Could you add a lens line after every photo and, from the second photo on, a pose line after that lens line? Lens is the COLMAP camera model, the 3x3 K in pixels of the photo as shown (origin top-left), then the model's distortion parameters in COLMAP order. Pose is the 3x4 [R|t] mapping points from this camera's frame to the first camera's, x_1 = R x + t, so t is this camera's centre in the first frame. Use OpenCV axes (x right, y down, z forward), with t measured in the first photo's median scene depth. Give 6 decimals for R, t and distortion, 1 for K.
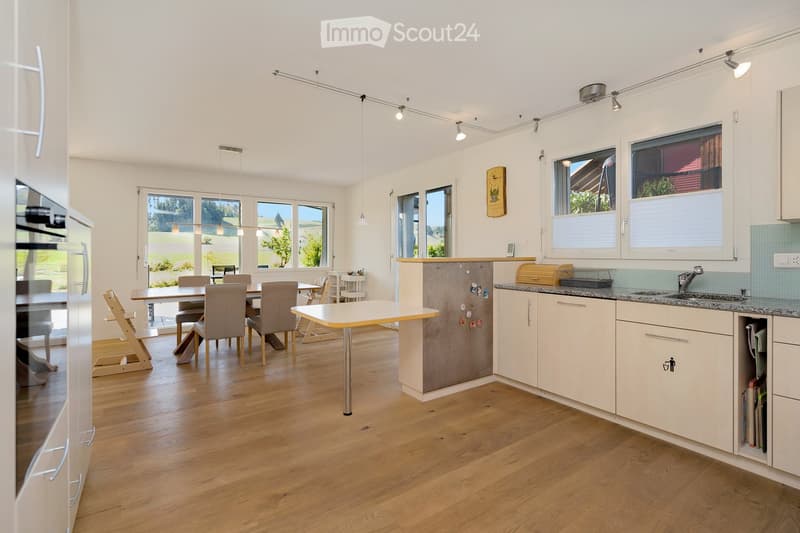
lens RADIAL K [[376.5, 0, 398.9], [0, 376.5, 256.2], [0, 0, 1]] dist [0.000794, 0.000251]
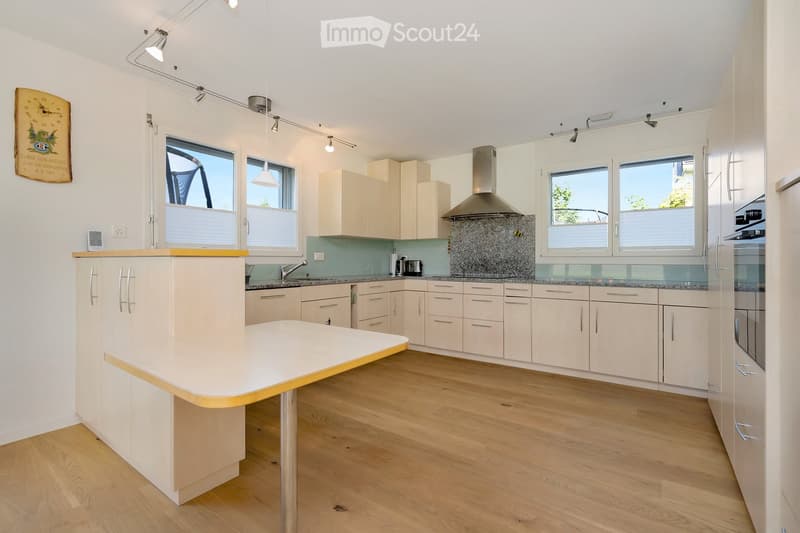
lens RADIAL K [[363.7, 0, 400.0], [0, 363.7, 266.5], [0, 0, 1]] dist [-0.000671, 0.000703]
pose [[-0.344587, -0.023382, 0.938463, -0.638287], [-0.002588, 0.999710, 0.023958, 0.013809], [-0.938751, 0.005827, -0.344547, 0.998668]]
